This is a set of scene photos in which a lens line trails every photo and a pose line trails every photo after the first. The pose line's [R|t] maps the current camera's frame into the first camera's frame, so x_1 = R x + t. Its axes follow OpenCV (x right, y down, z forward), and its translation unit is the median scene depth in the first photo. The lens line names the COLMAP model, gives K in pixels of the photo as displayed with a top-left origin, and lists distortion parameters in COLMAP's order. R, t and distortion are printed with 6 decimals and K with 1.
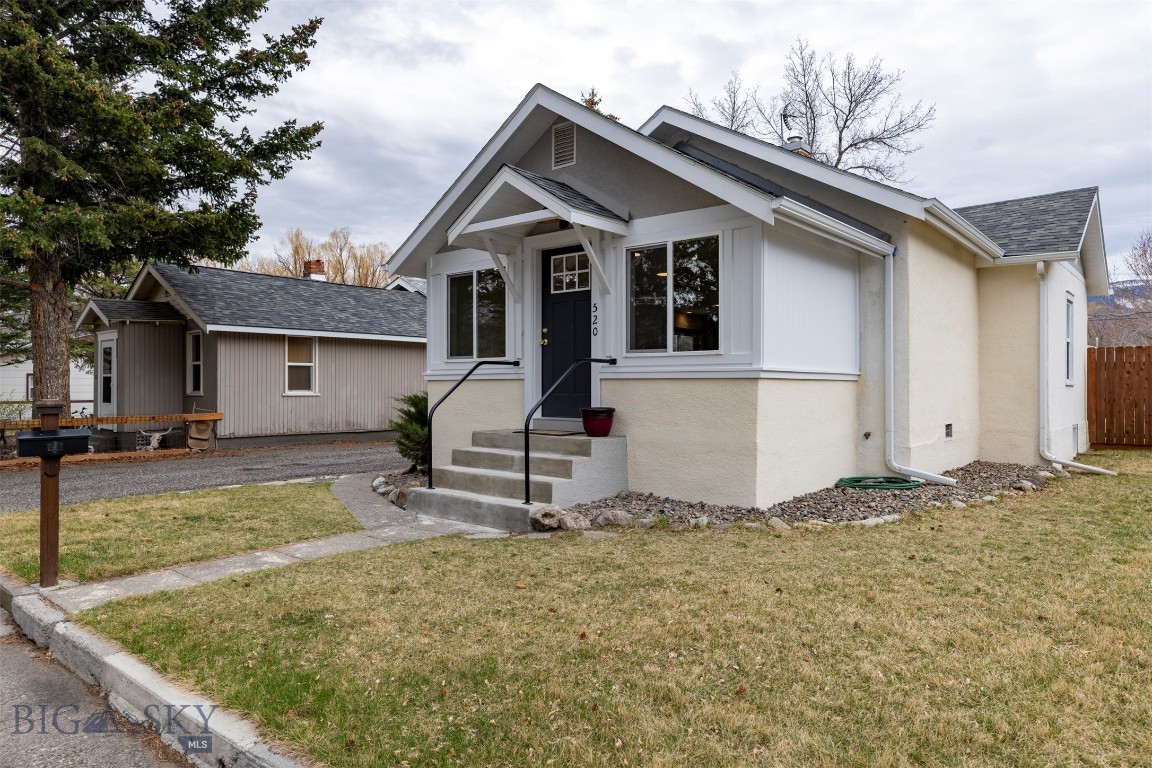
lens RADIAL K [[725.3, 0, 577.3], [0, 725.3, 374.2], [0, 0, 1]] dist [0.009223, 0.009007]
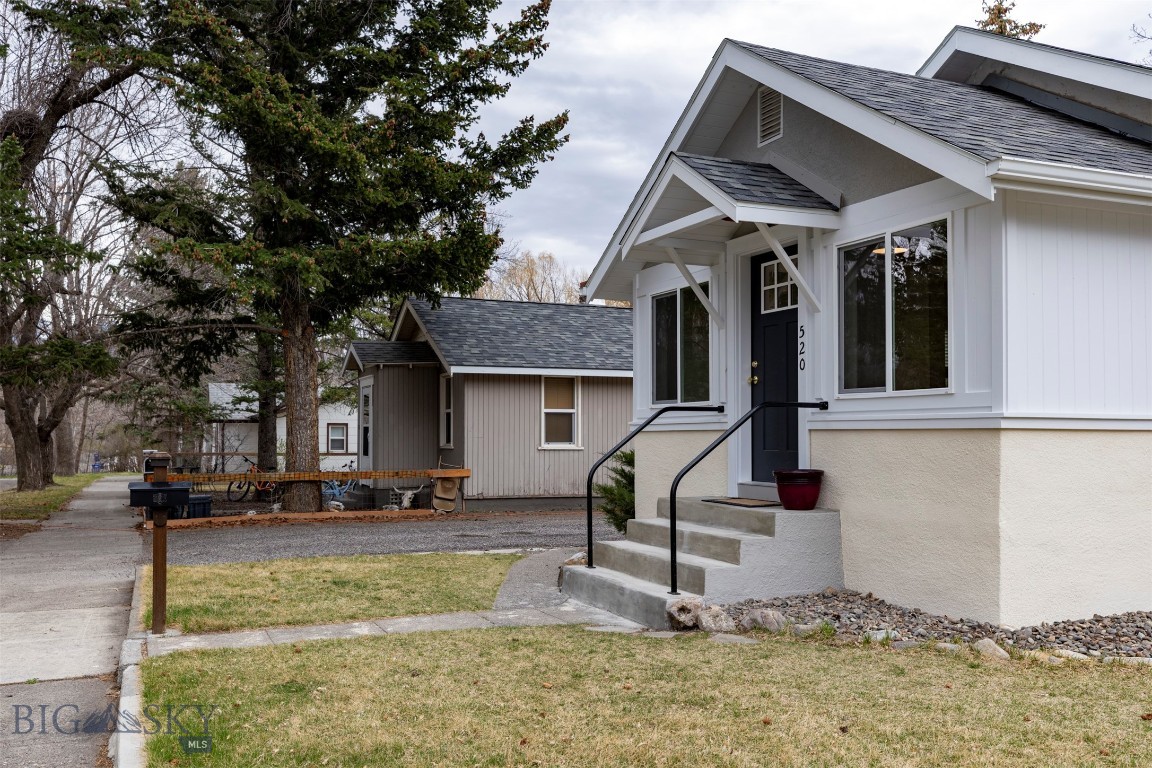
lens RADIAL K [[1025.9, 0, 576.0], [0, 1025.9, 393.3], [0, 0, 1]] dist [-0.005752, 0.041870]
pose [[0.886293, -0.018094, -0.462771, 0.289432], [0.006298, 0.999615, -0.027022, -0.003632], [0.463082, 0.021034, 0.886066, -0.010716]]
